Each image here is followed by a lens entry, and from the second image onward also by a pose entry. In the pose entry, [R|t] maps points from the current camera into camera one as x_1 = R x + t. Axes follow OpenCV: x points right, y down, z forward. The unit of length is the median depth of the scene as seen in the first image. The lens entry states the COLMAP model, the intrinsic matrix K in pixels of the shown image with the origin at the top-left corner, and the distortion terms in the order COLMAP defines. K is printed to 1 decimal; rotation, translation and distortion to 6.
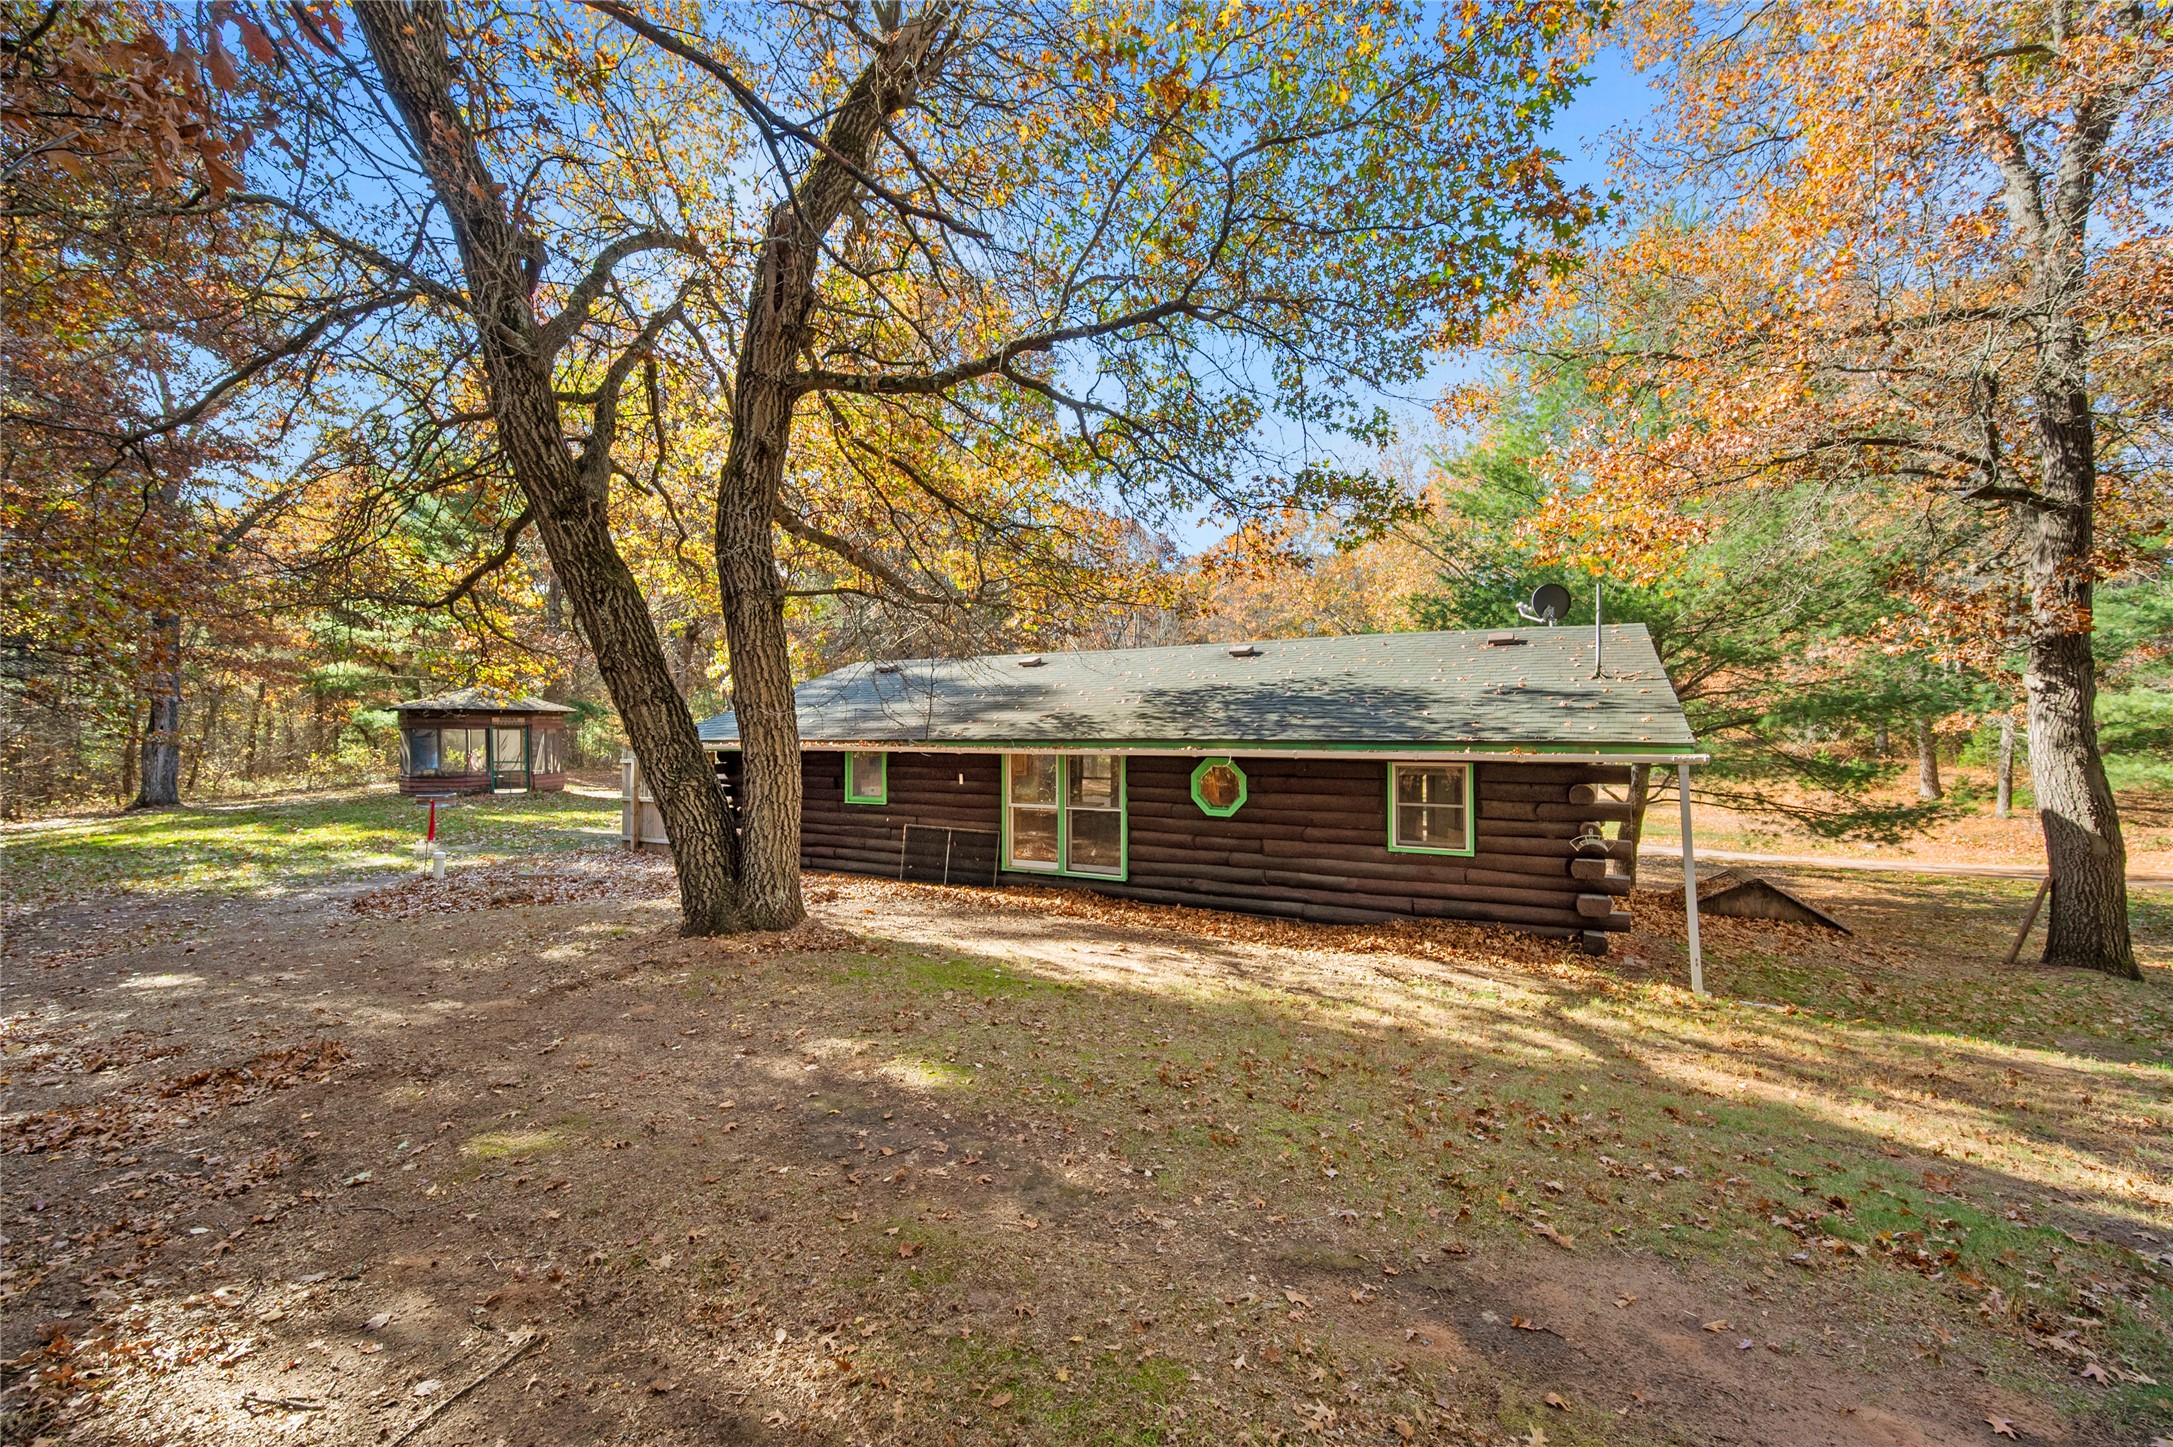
lens RADIAL K [[866.7, 0, 1099.0], [0, 866.7, 727.9], [0, 0, 1]] dist [-0.007388, 0.001327]
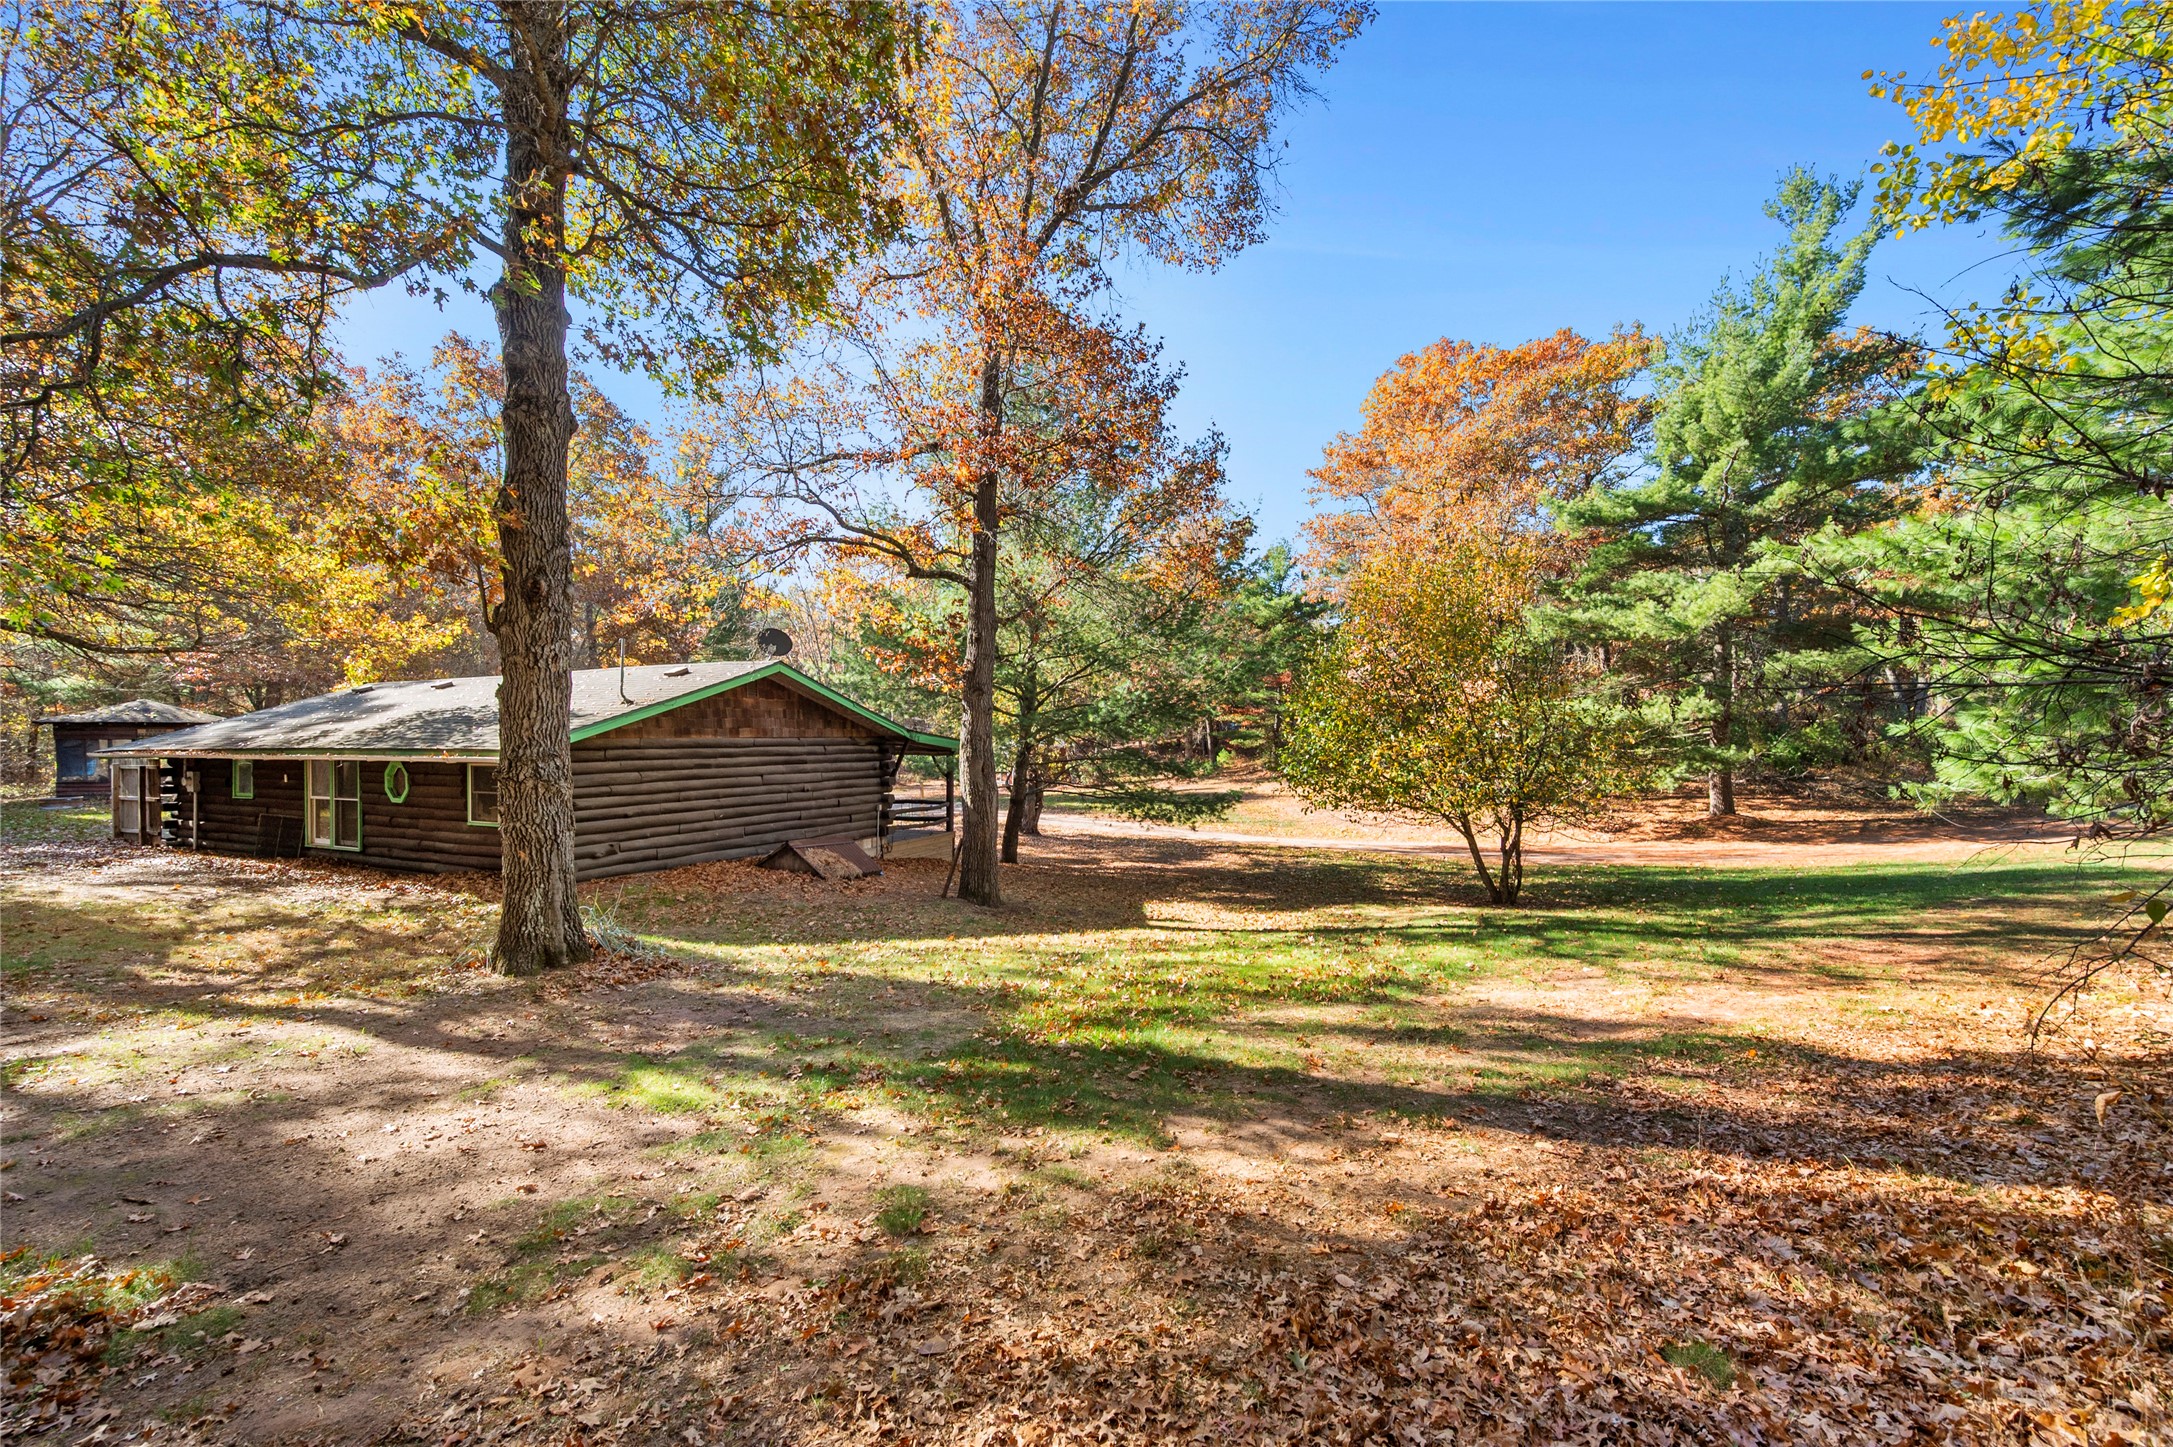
lens RADIAL K [[866.7, 0, 1074.9], [0, 866.7, 728.8], [0, 0, 1]] dist [-0.007388, 0.001327]
pose [[0.998987, -0.007615, 0.044343, 1.036779], [0.007636, 0.999971, -0.000307, -0.007864], [-0.044340, 0.000645, 0.999016, -0.388950]]
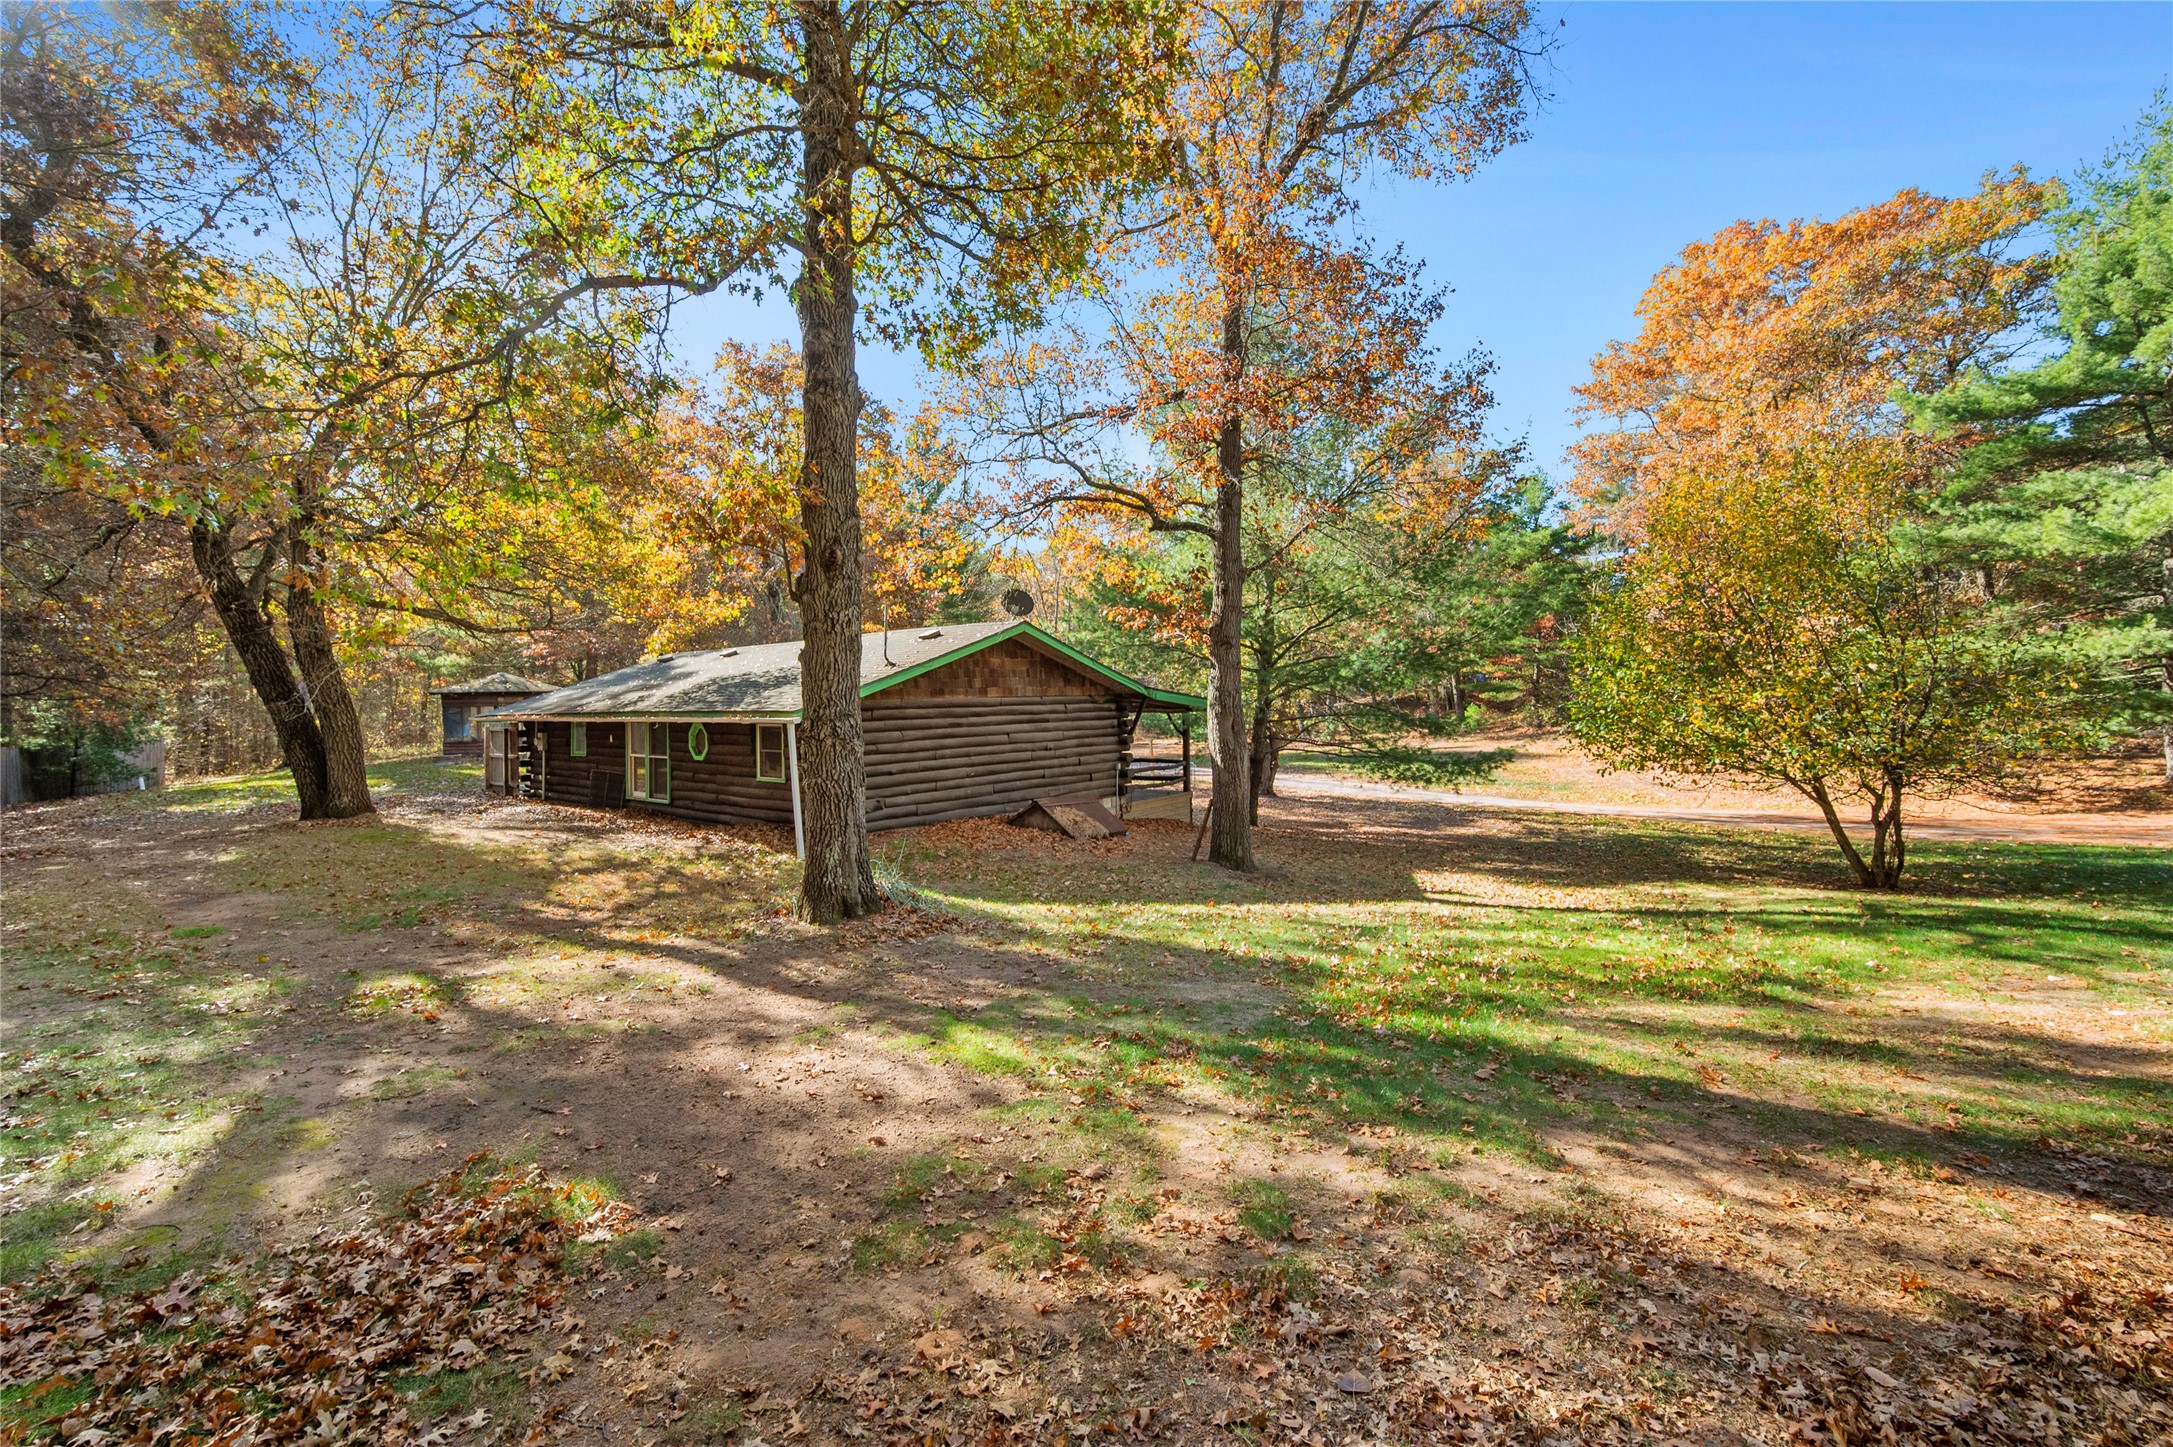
lens RADIAL K [[866.7, 0, 1040.9], [0, 866.7, 666.5], [0, 0, 1]] dist [-0.007388, 0.001327]
pose [[0.979940, -0.030071, -0.197011, 0.924354], [0.024678, 0.999252, -0.029774, -0.003740], [0.197759, 0.024314, 0.979949, -0.355088]]
